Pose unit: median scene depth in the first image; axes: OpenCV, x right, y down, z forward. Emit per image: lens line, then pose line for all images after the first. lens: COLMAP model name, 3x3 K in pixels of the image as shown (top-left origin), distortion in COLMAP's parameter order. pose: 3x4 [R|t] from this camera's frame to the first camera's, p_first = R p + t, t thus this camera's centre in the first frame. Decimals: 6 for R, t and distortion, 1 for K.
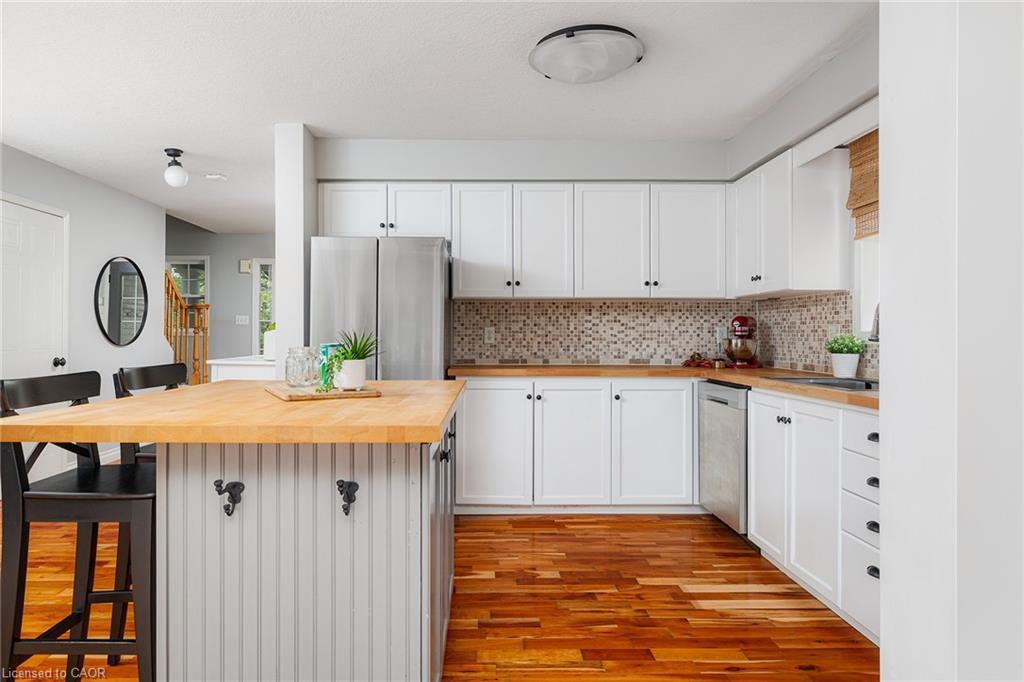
lens RADIAL K [[640.7, 0, 486.2], [0, 640.7, 333.3], [0, 0, 1]] dist [0.002642, 0.000555]
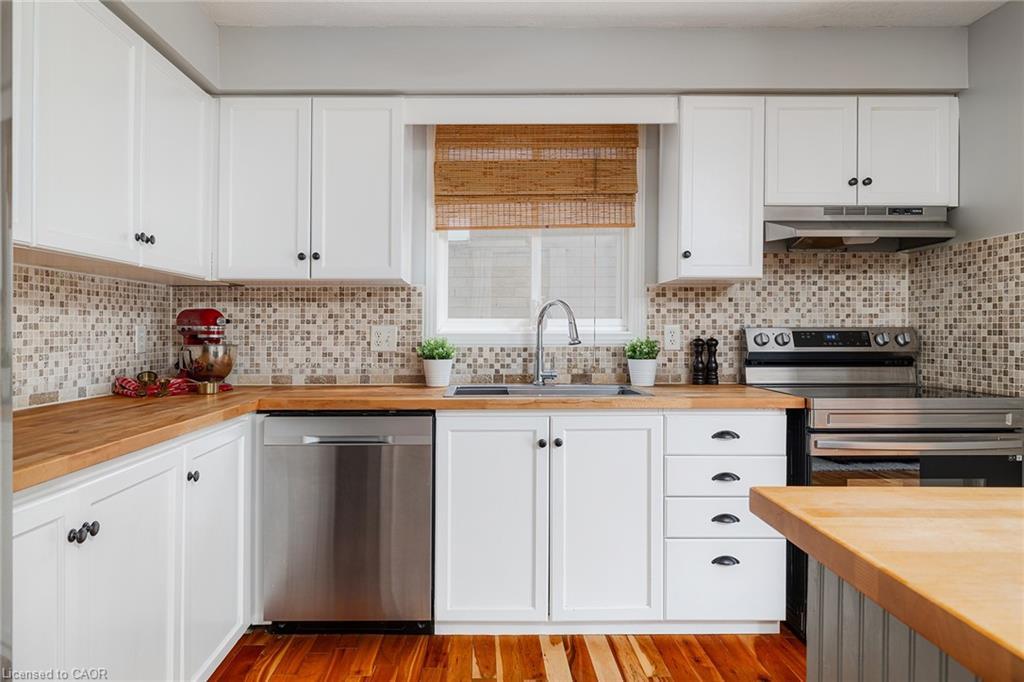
lens RADIAL K [[640.7, 0, 503.1], [0, 640.7, 336.8], [0, 0, 1]] dist [0.002642, 0.000555]
pose [[0.004289, -0.011283, 0.999927, -0.226062], [-0.001822, 0.999935, 0.011291, -0.006440], [-0.999989, -0.001870, 0.004269, 0.664779]]
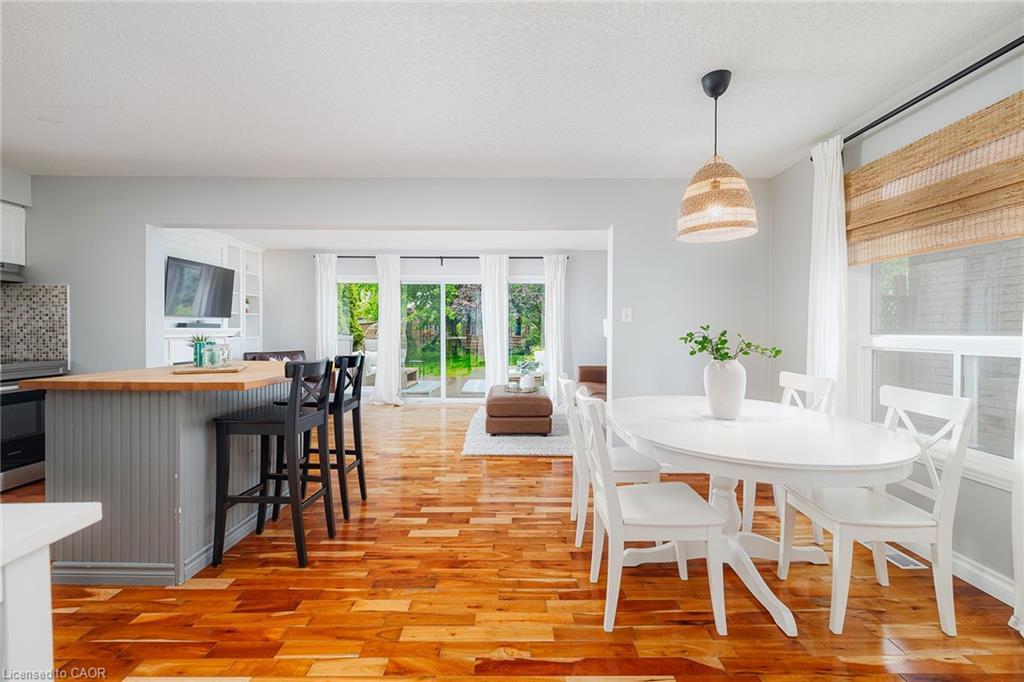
lens RADIAL K [[444.2, 0, 510.9], [0, 444.2, 330.4], [0, 0, 1]] dist [-0.002728, -0.000344]
pose [[-0.999948, -0.004008, 0.009421, -0.504943], [-0.004025, 0.999990, -0.001785, -0.007127], [-0.009414, -0.001823, -0.999954, 1.027720]]
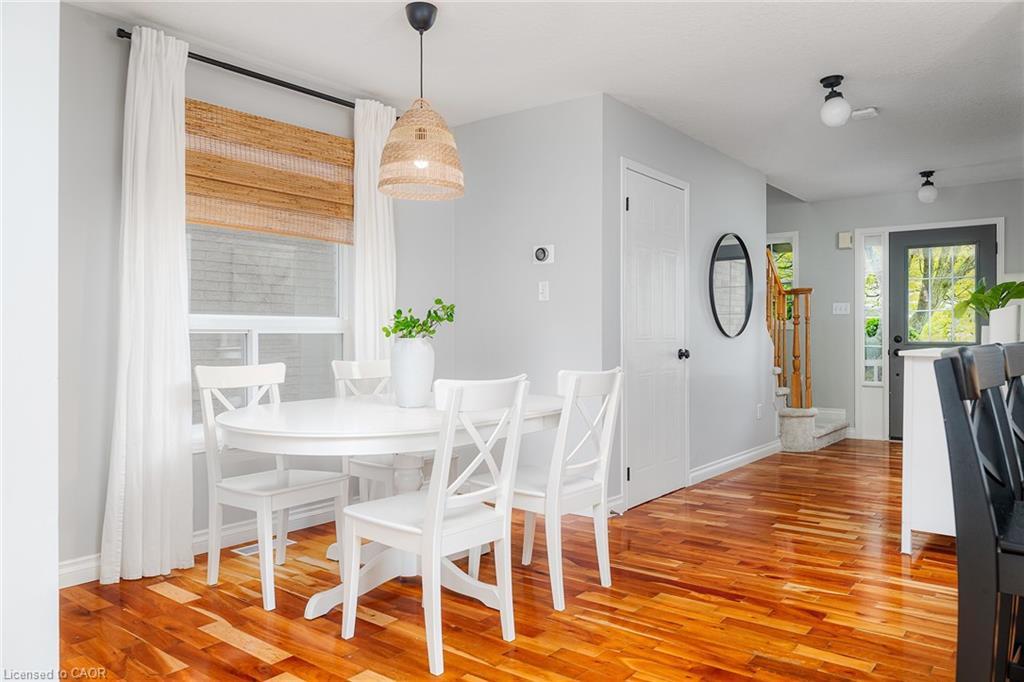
lens RADIAL K [[736.0, 0, 516.2], [0, 736.0, 340.9], [0, 0, 1]] dist [-0.000848, -0.000777]
pose [[0.783530, -0.001657, -0.621352, -0.233982], [0.006117, 0.999969, 0.005047, 0.021583], [0.621324, -0.007755, 0.783516, 0.072770]]
